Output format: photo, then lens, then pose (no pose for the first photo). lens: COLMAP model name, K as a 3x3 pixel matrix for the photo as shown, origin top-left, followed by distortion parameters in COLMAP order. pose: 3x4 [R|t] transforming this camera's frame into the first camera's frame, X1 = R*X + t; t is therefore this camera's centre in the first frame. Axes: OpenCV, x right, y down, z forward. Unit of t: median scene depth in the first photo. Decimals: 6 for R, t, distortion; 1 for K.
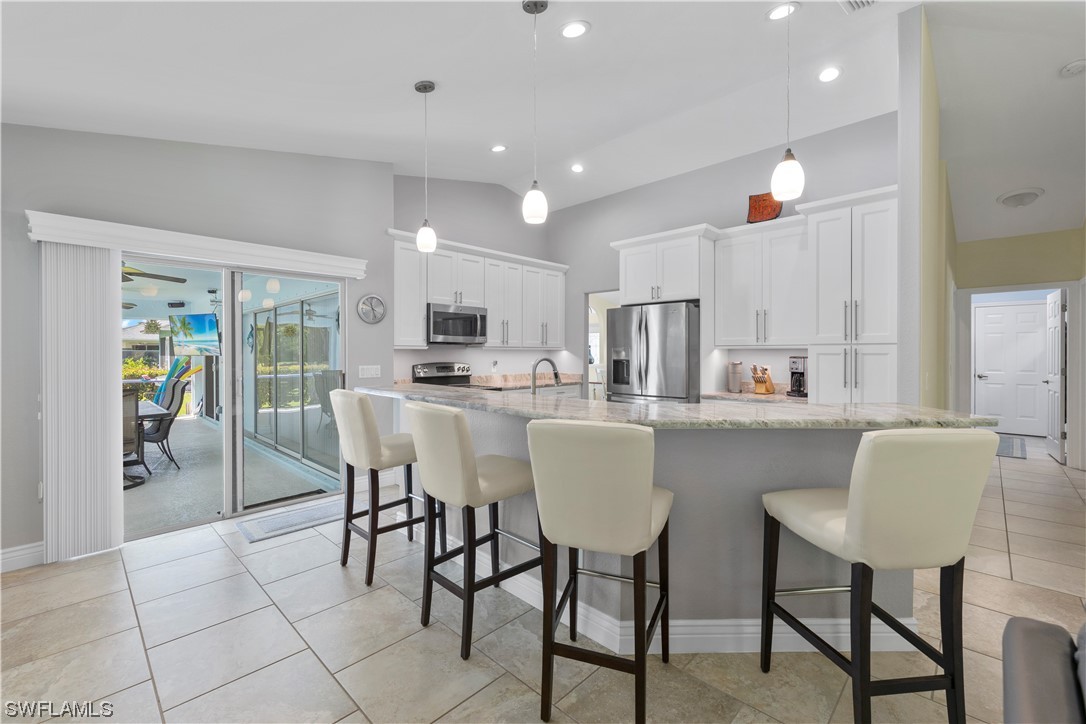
lens RADIAL K [[461.6, 0, 542.8], [0, 461.6, 358.6], [0, 0, 1]] dist [0.013024, -0.000730]
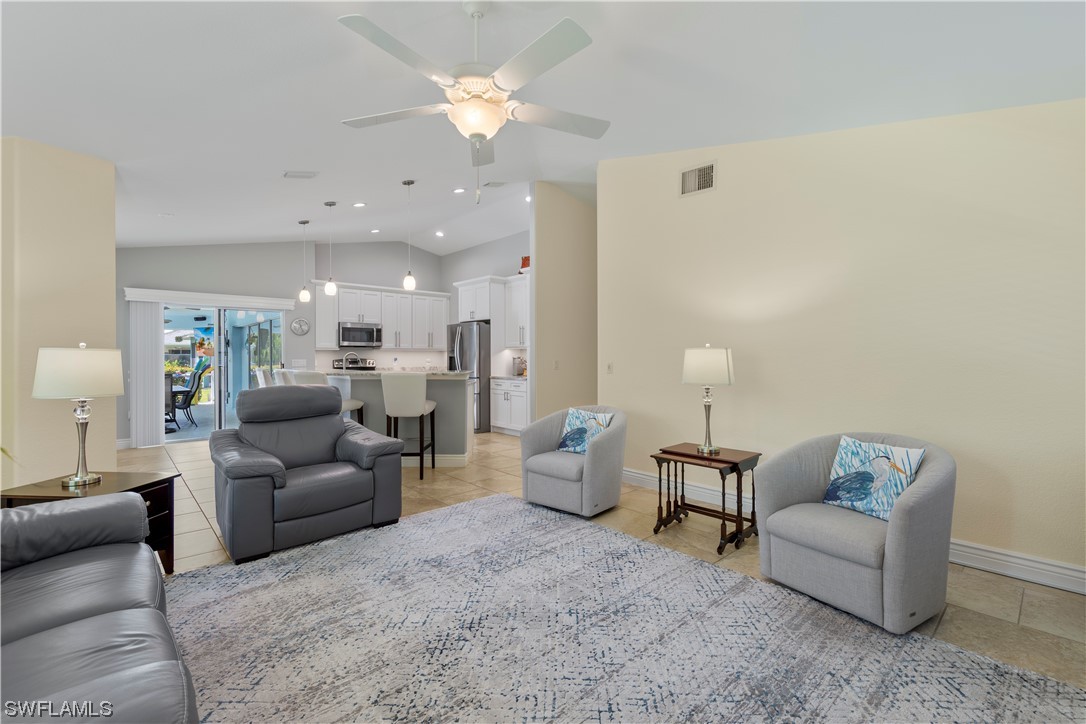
lens RADIAL K [[472.6, 0, 542.7], [0, 472.6, 358.0], [0, 0, 1]] dist [0.005359, -0.000748]
pose [[0.998503, -0.004340, -0.054518, 0.512523], [0.003925, 0.999963, -0.007714, 0.021631], [0.054549, 0.007489, 0.998483, -0.582839]]
